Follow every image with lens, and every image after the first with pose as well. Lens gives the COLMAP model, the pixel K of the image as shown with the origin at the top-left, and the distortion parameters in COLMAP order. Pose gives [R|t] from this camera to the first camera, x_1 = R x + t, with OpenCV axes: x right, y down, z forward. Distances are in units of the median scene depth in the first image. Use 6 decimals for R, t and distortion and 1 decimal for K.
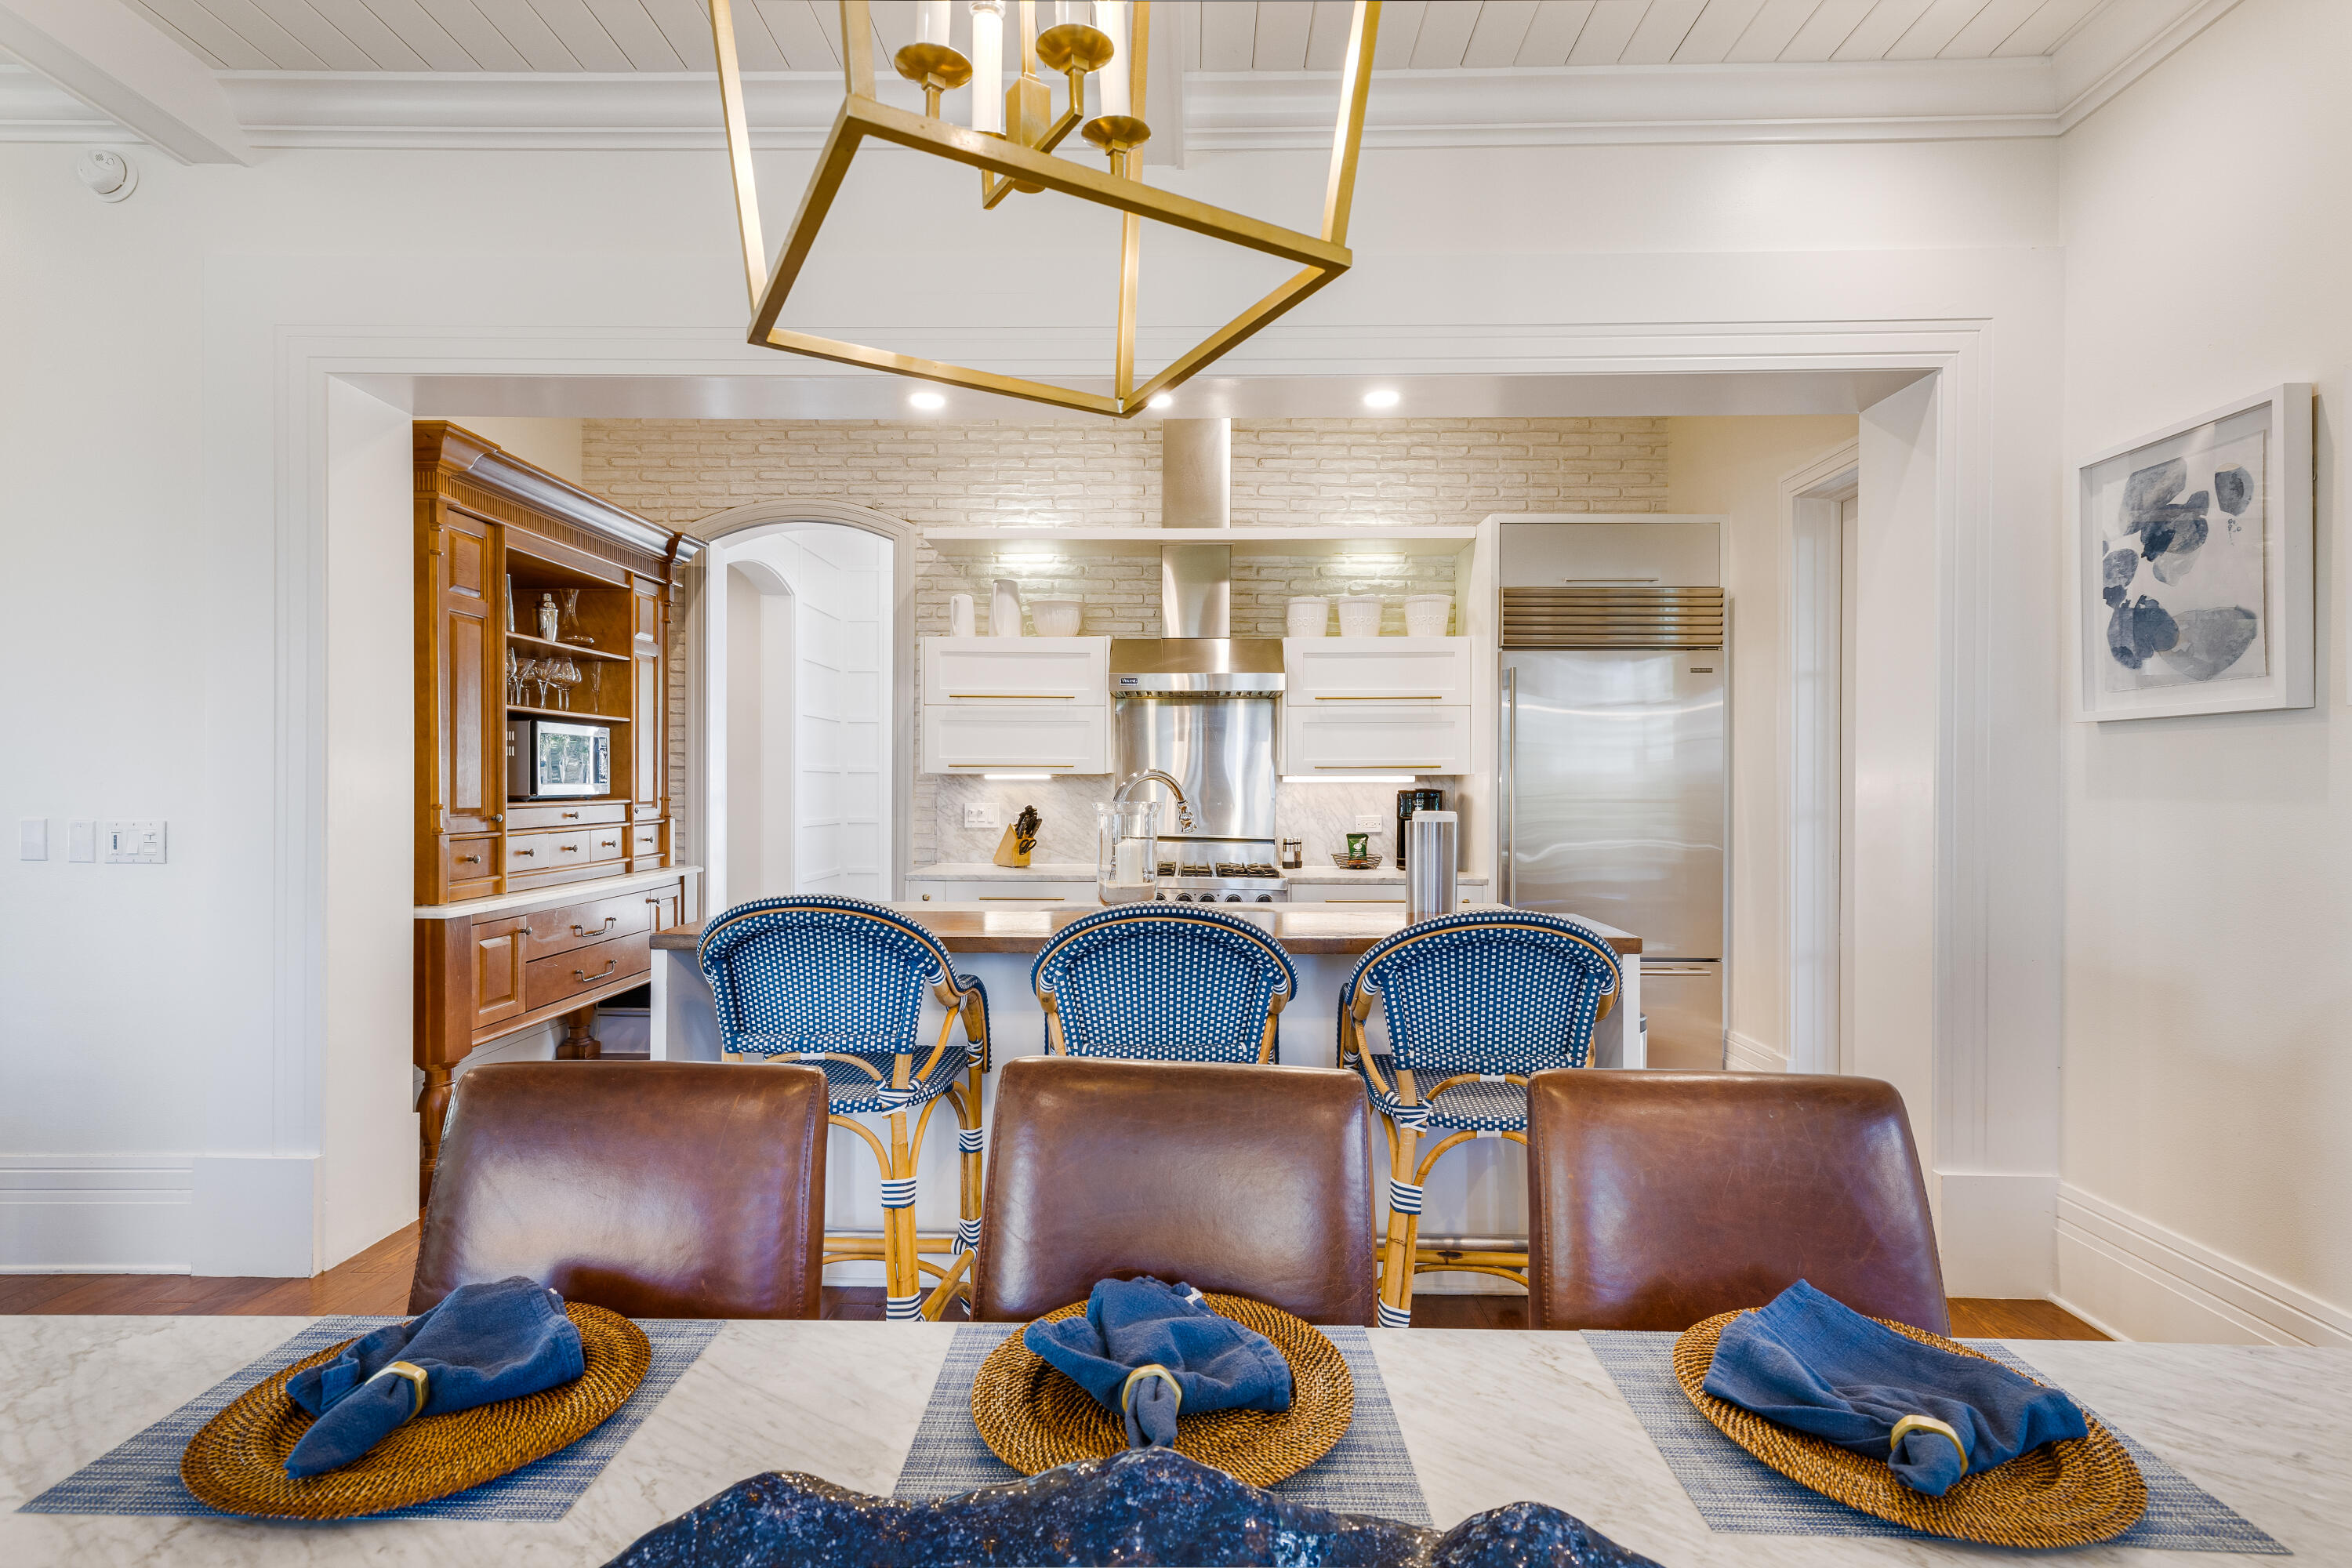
lens RADIAL K [[1132.6, 0, 1175.7], [0, 1132.6, 790.4], [0, 0, 1]] dist [0.000522, 0.000372]
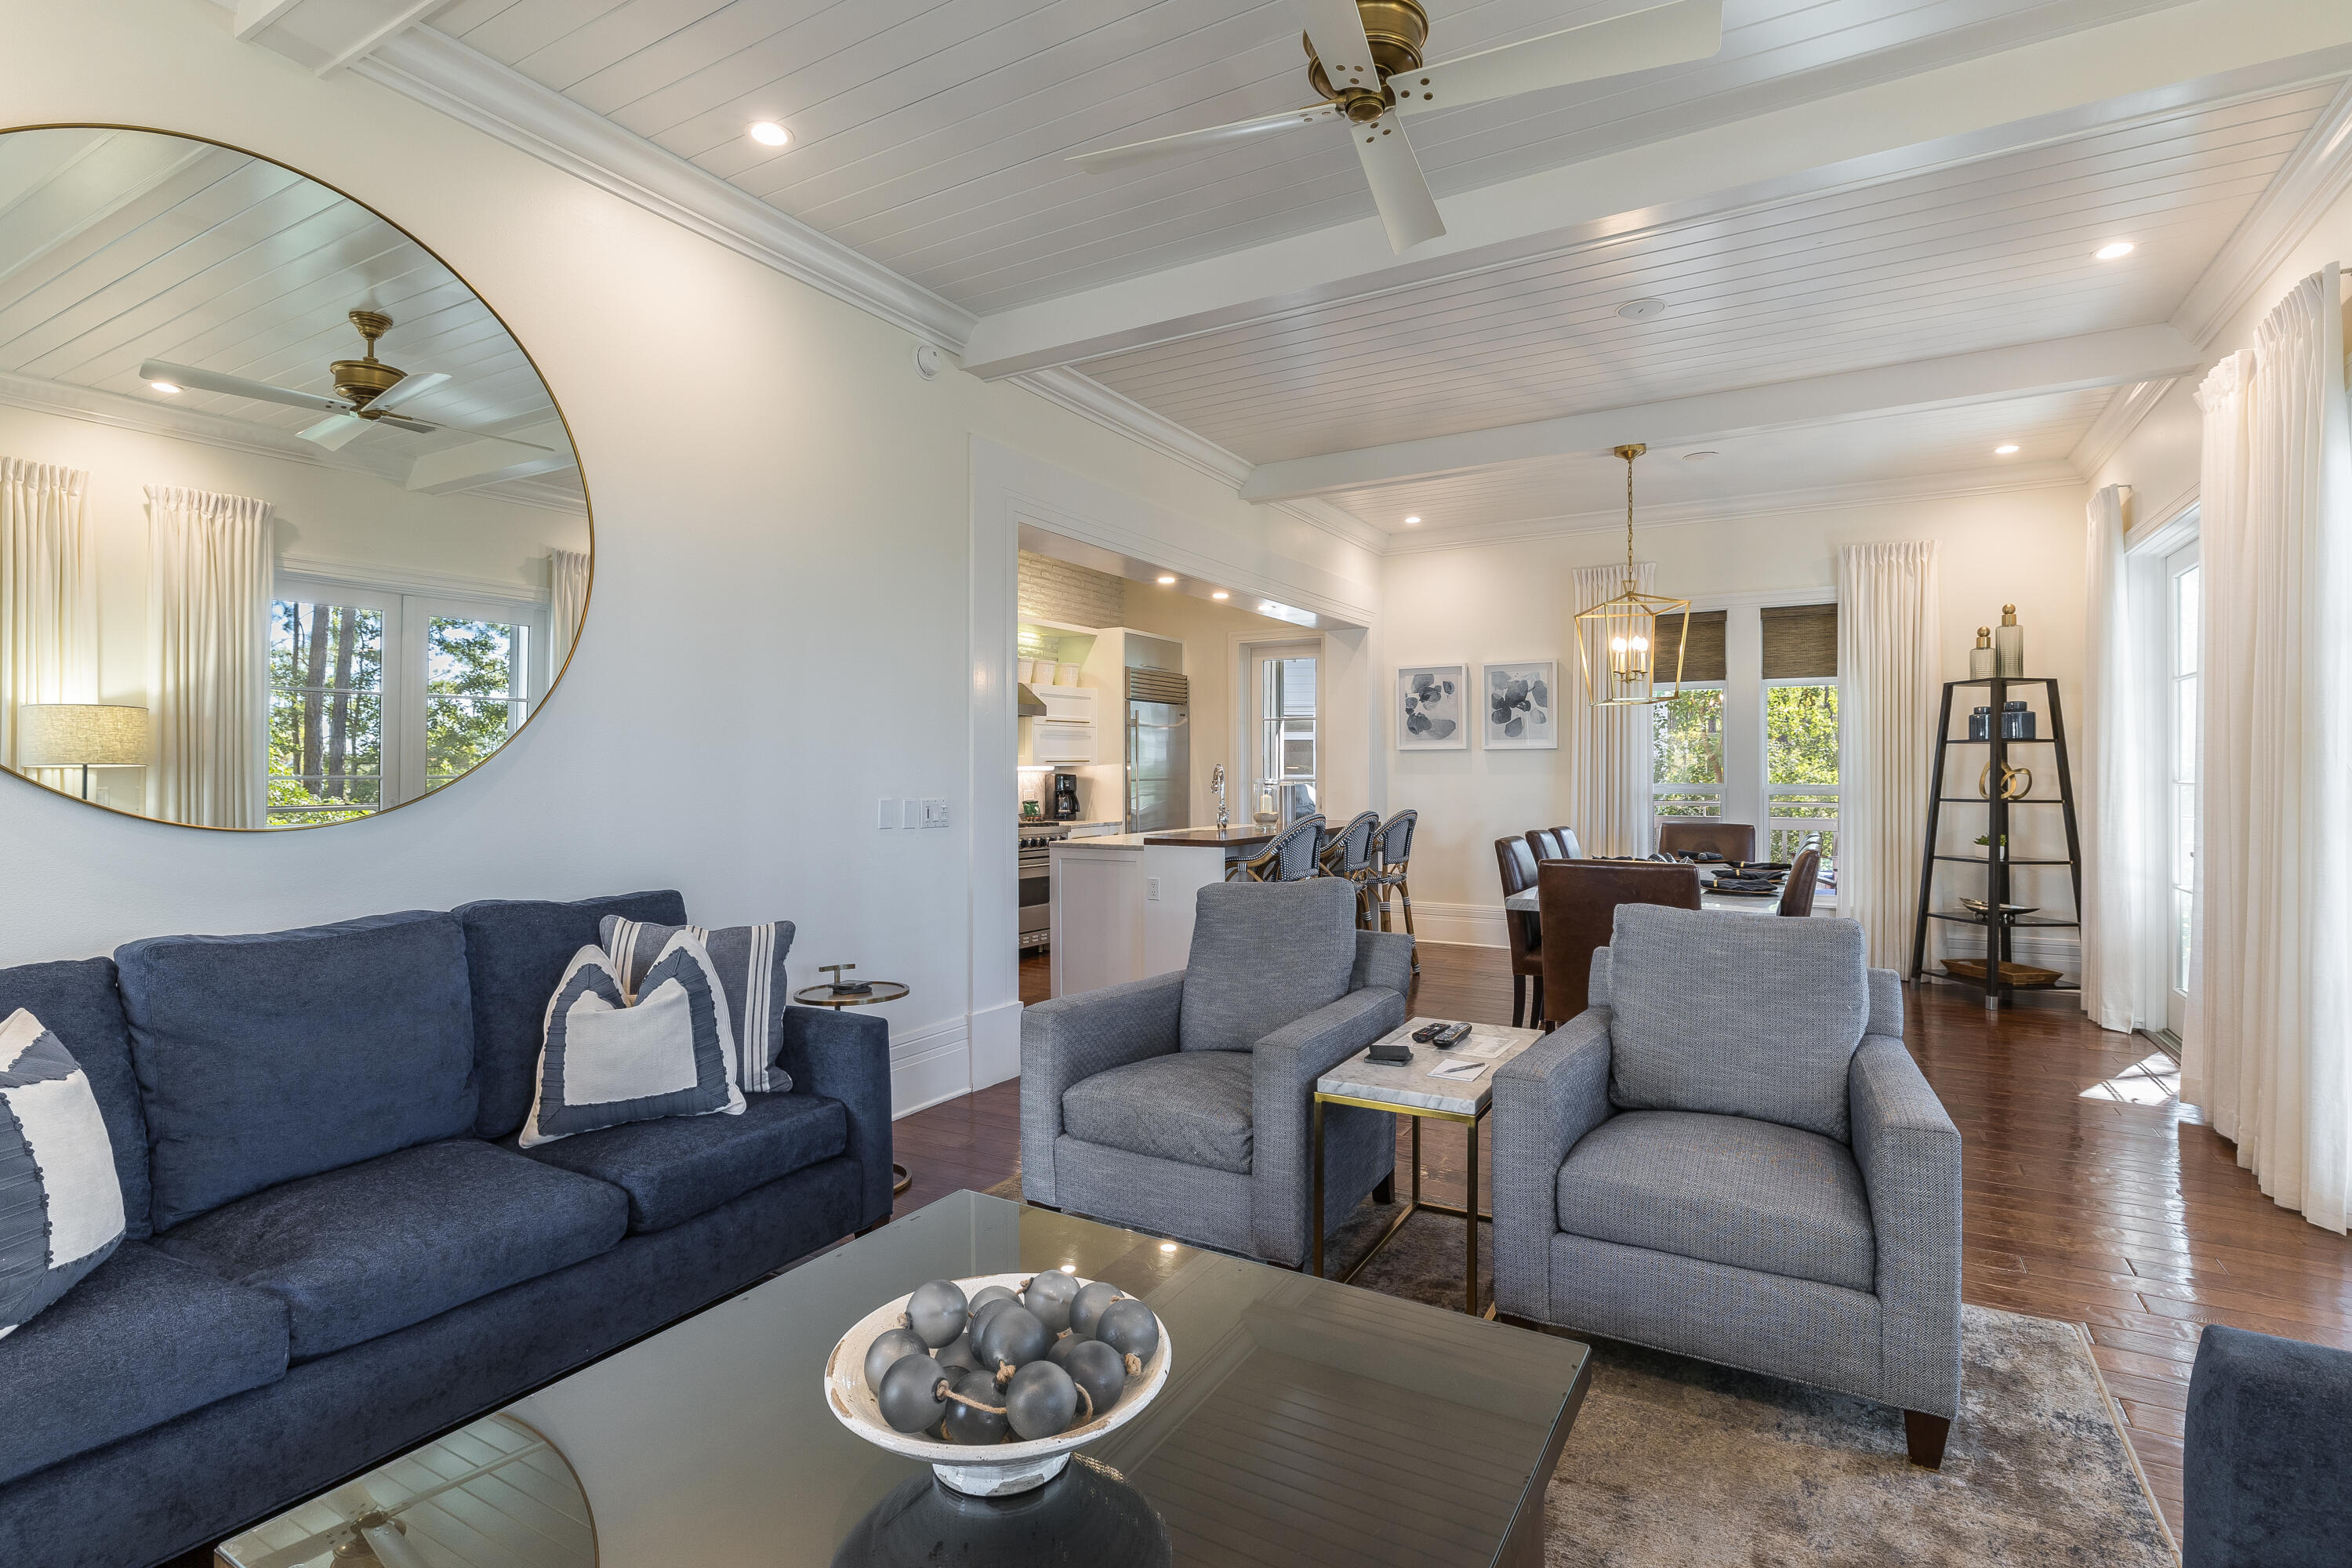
lens RADIAL K [[1132.6, 0, 1181.1], [0, 1132.6, 767.3], [0, 0, 1]] dist [0.000522, 0.000372]
pose [[0.483380, -0.002389, 0.875407, -1.198510], [0.009437, 0.999952, -0.002482, -0.004968], [-0.875360, 0.009461, 0.483379, 0.006408]]
